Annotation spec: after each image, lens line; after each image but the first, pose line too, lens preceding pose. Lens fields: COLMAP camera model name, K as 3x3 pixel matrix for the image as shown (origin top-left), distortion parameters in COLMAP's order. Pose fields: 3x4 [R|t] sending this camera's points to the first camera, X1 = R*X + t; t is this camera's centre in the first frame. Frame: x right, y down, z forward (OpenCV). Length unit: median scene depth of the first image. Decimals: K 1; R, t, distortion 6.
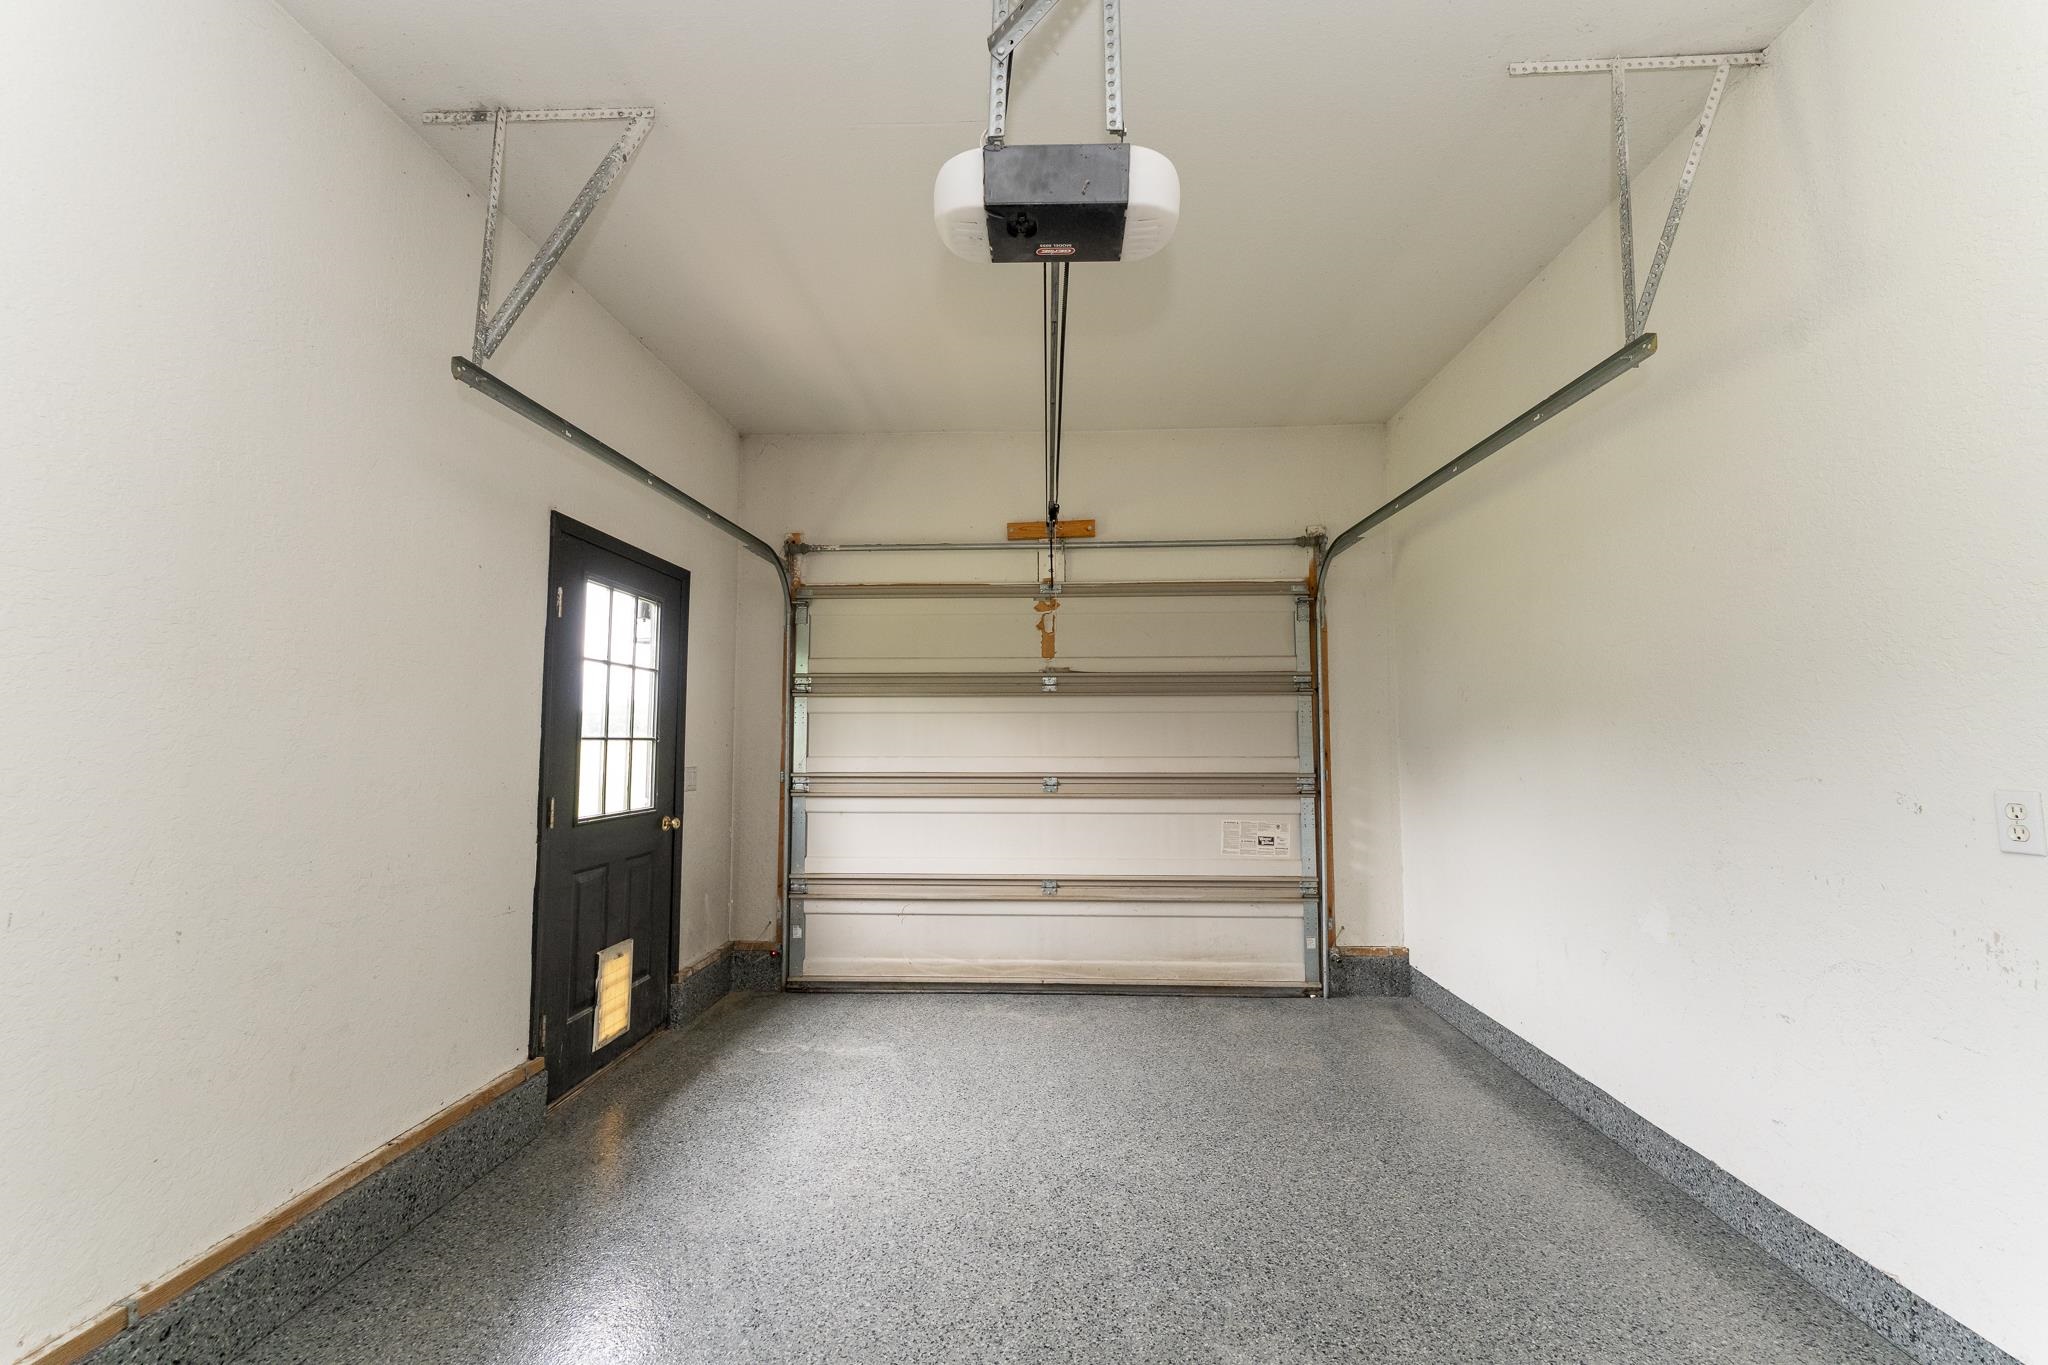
lens RADIAL K [[816.3, 0, 1024.3], [0, 816.3, 679.0], [0, 0, 1]] dist [-0.001749, -0.000904]
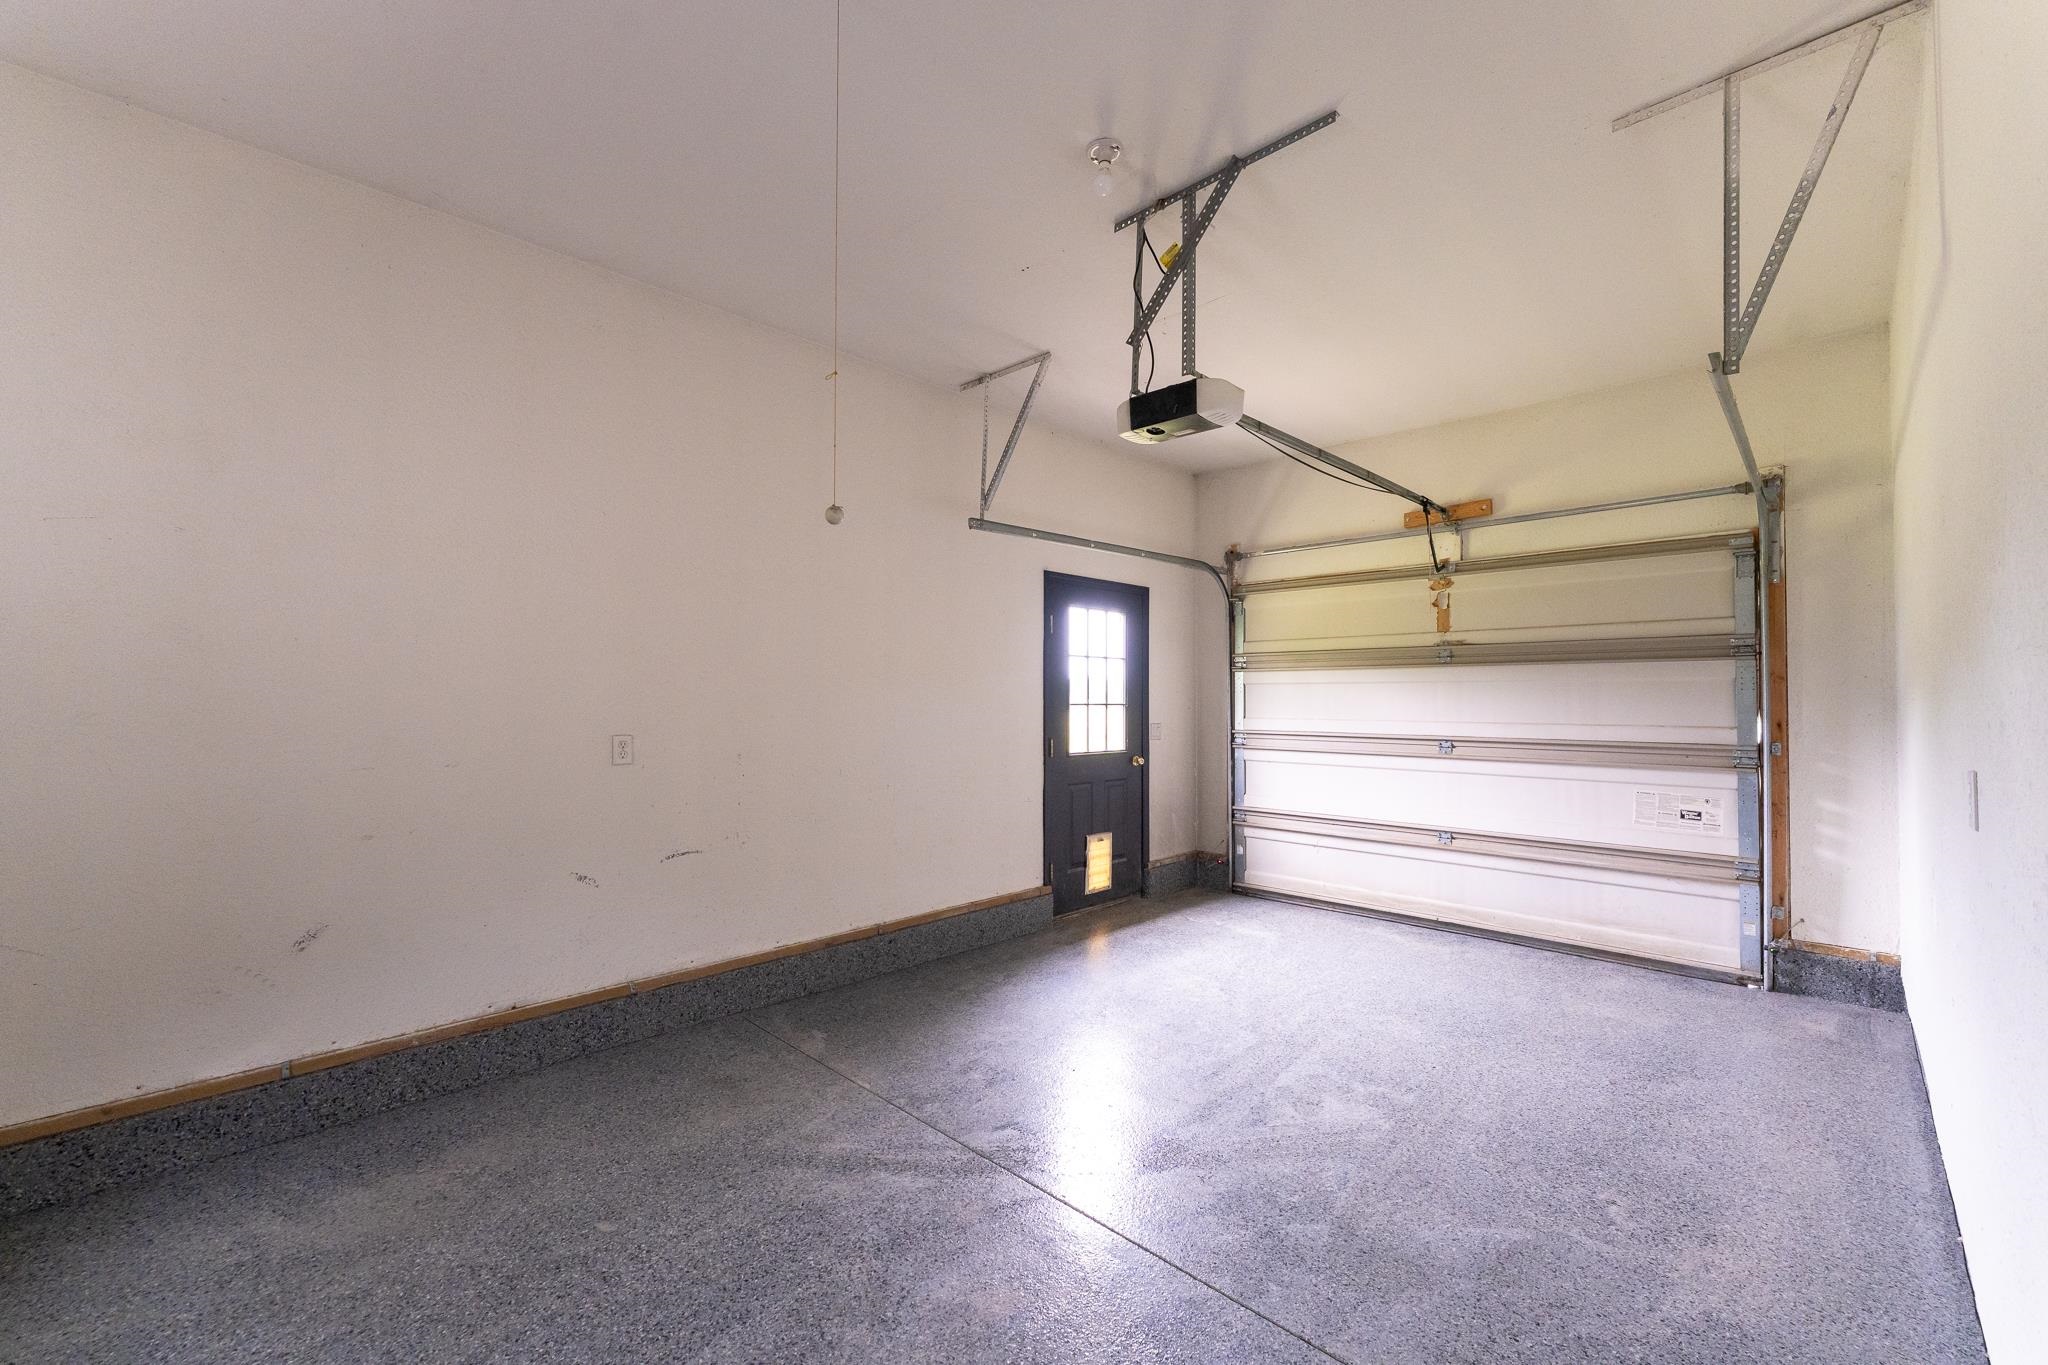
lens RADIAL K [[816.3, 0, 1015.4], [0, 816.3, 686.6], [0, 0, 1]] dist [-0.001749, -0.000904]
pose [[0.742311, -0.007946, -0.670008, 0.351164], [0.047926, 0.997998, 0.041262, -0.026640], [0.668339, -0.062740, 0.741206, -0.214003]]
